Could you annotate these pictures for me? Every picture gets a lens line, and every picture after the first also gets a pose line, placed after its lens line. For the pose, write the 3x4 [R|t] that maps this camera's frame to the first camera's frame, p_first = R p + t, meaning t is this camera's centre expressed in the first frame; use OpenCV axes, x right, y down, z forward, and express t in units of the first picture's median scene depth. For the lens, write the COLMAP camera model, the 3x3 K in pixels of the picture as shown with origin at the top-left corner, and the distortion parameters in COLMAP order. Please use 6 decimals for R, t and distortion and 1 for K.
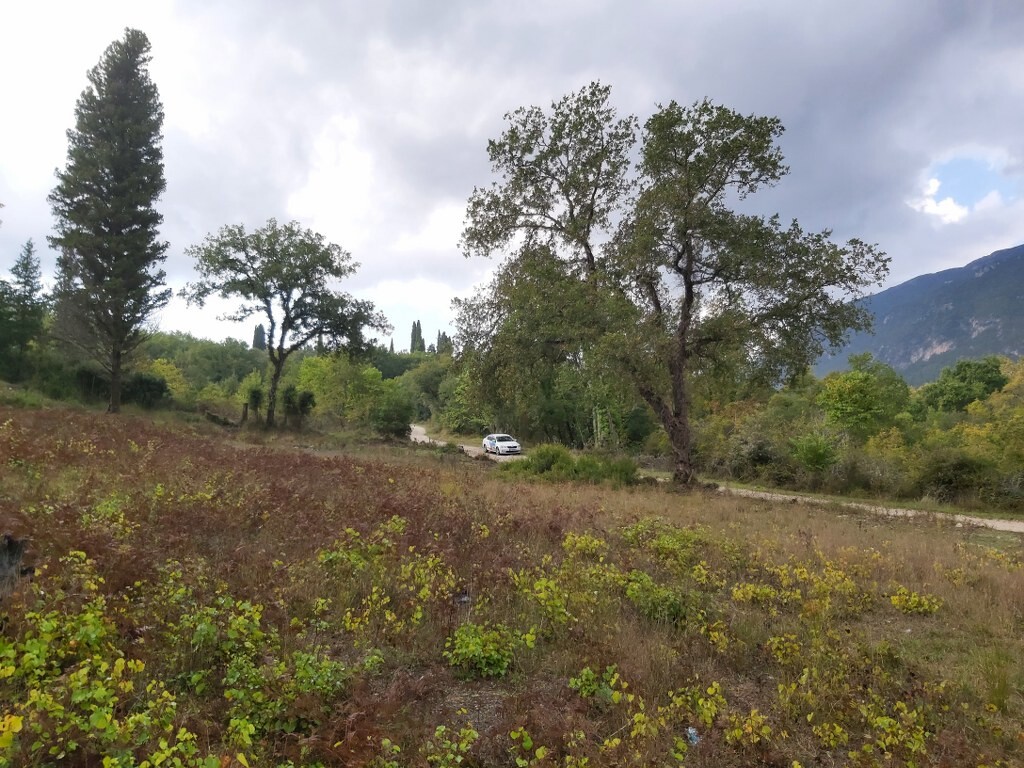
lens RADIAL K [[797.4, 0, 518.0], [0, 797.4, 373.2], [0, 0, 1]] dist [0.083487, -0.143817]
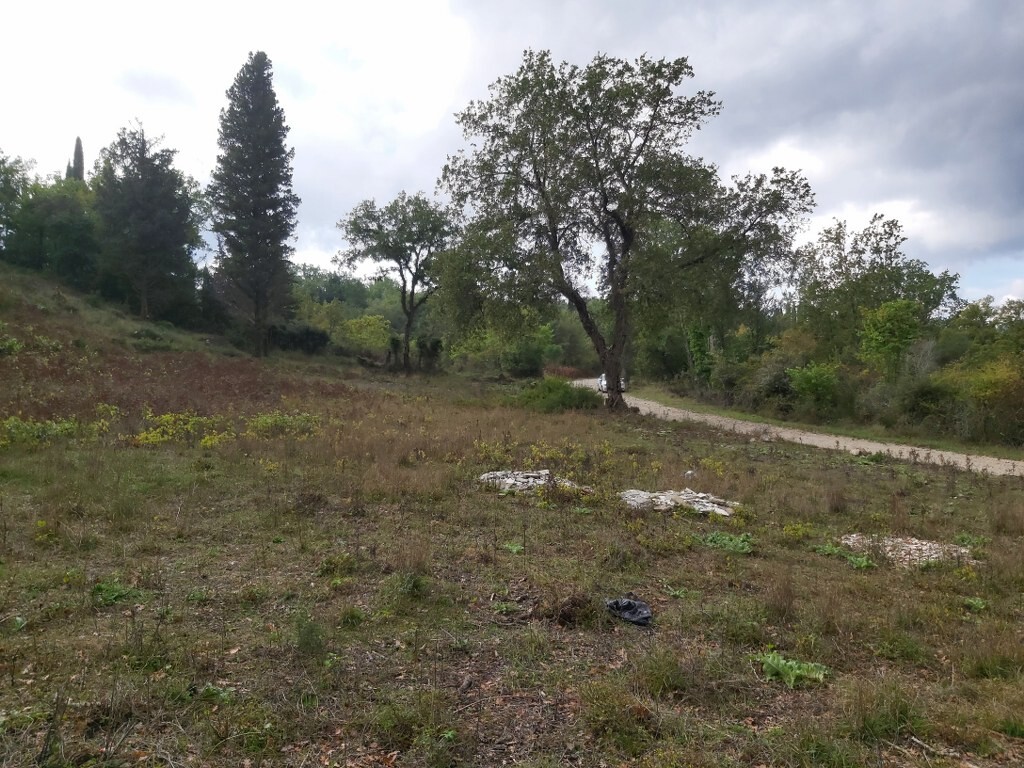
lens RADIAL K [[797.4, 0, 518.0], [0, 797.4, 373.2], [0, 0, 1]] dist [0.083487, -0.143817]
pose [[0.928696, -0.010602, -0.370691, 0.301116], [0.033820, 0.997847, 0.056188, 0.013895], [0.369297, -0.064718, 0.927055, -0.041929]]
